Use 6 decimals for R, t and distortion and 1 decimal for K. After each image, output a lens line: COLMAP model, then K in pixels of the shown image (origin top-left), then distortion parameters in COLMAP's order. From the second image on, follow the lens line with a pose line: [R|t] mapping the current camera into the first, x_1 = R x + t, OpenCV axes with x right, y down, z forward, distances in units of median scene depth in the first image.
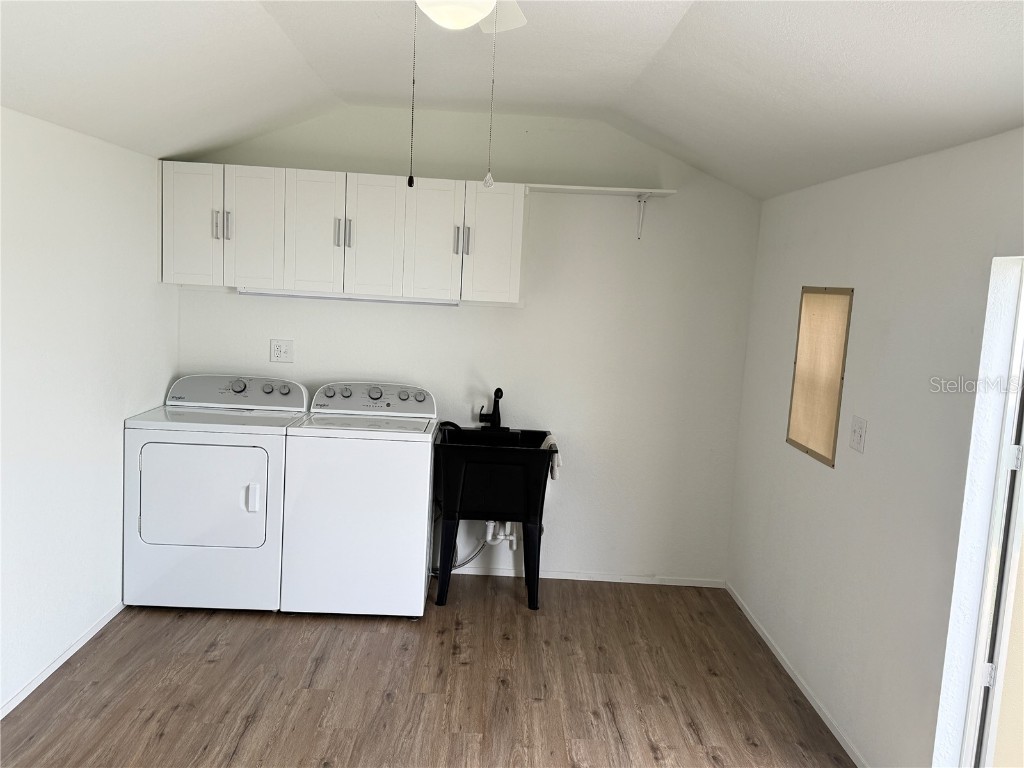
lens RADIAL K [[943.9, 0, 504.0], [0, 943.9, 389.4], [0, 0, 1]] dist [0.102599, -0.007115]
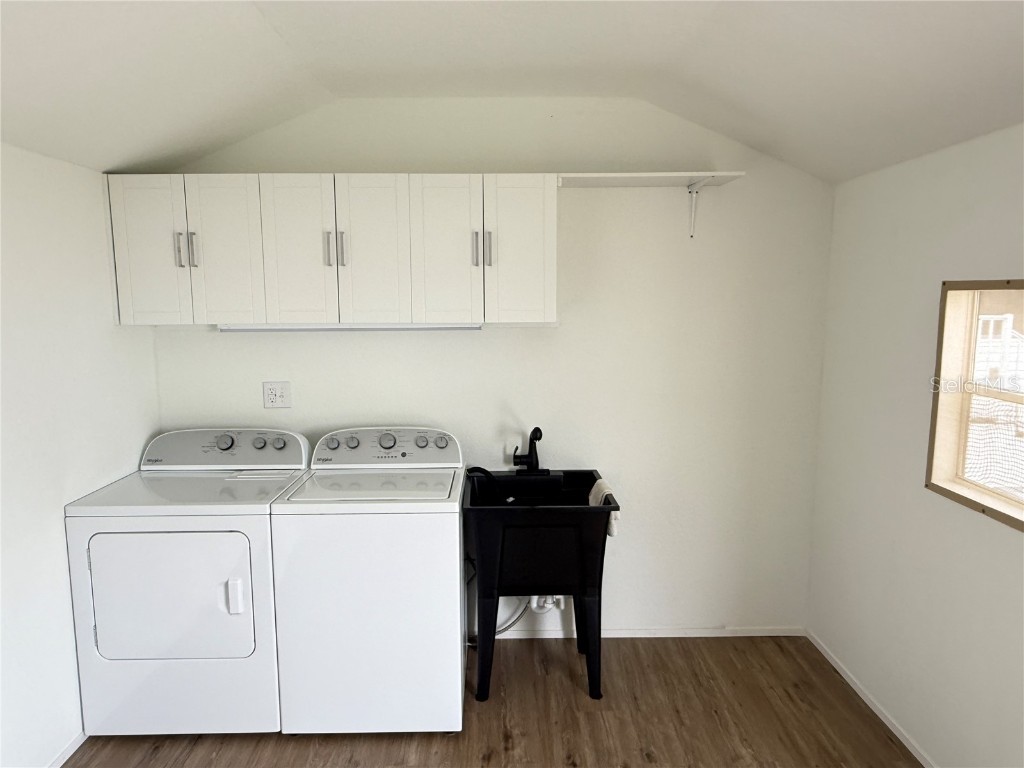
lens RADIAL K [[678.8, 0, 496.3], [0, 678.8, 389.1], [0, 0, 1]] dist [-0.017134, 0.013642]
pose [[0.998240, -0.057262, -0.015429, -0.030170], [0.057546, 0.998169, 0.018641, -0.048563], [0.014334, -0.019496, 0.999707, 0.421050]]
